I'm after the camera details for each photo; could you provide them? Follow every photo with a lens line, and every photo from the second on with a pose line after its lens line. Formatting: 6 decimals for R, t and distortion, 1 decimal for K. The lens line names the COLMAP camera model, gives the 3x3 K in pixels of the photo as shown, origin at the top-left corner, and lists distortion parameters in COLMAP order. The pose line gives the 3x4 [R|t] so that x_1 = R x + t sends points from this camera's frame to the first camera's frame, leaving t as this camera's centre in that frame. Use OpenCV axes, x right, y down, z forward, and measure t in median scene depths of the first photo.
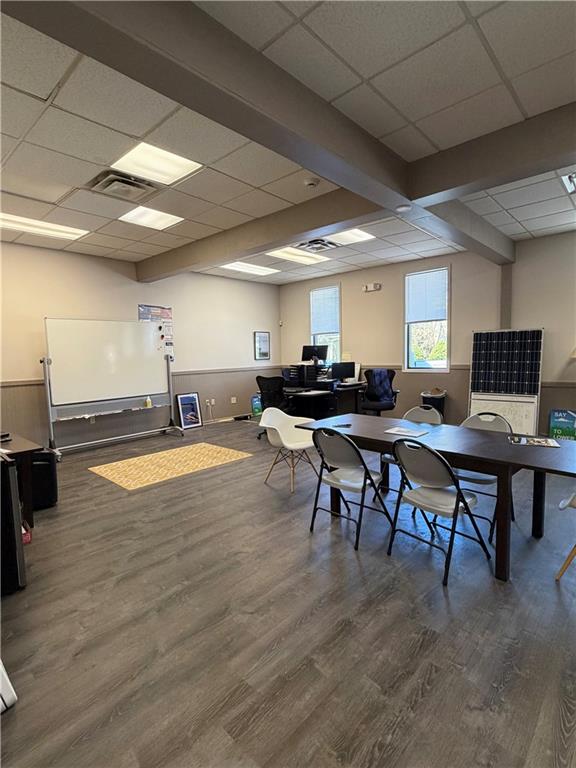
lens RADIAL K [[383.6, 0, 287.1], [0, 383.6, 384.0], [0, 0, 1]] dist [0.001893, 0.000275]
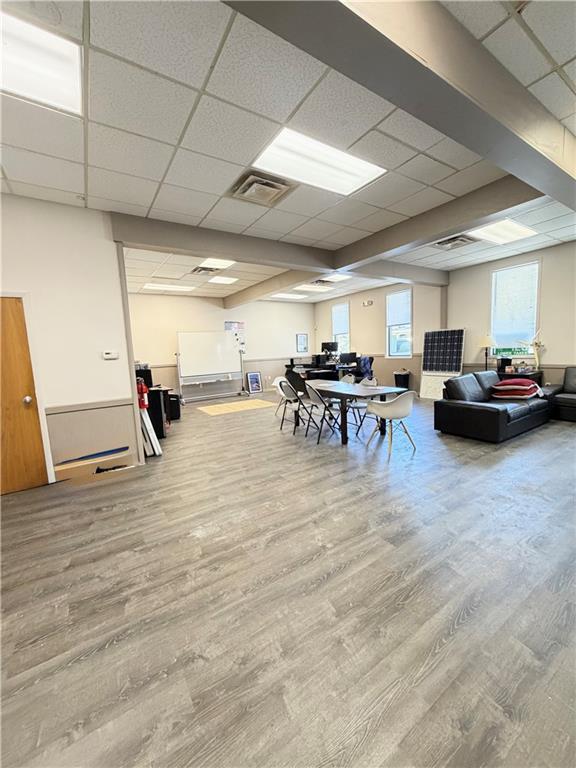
lens RADIAL K [[304.8, 0, 285.3], [0, 304.8, 382.8], [0, 0, 1]] dist [0.000167, -0.000221]
pose [[0.968931, 0.009215, -0.247159, 0.241490], [-0.000232, 0.999339, 0.036350, 0.024995], [0.247331, -0.035164, 0.968293, -0.314711]]
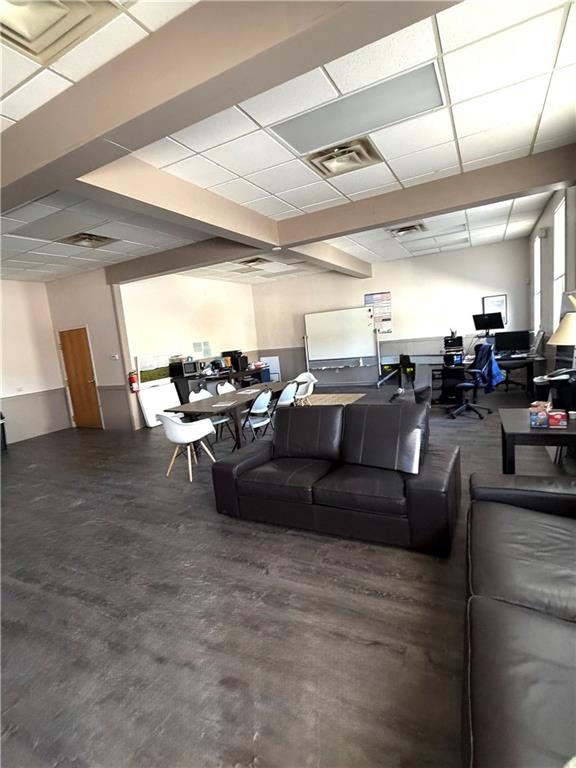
lens RADIAL K [[383.6, 0, 284.9], [0, 383.6, 386.2], [0, 0, 1]] dist [0.001893, 0.000275]
pose [[0.253415, 0.133186, -0.958145, 0.994115], [0.012153, 0.989960, 0.140822, -0.073506], [0.967281, -0.047331, 0.249252, 0.341499]]
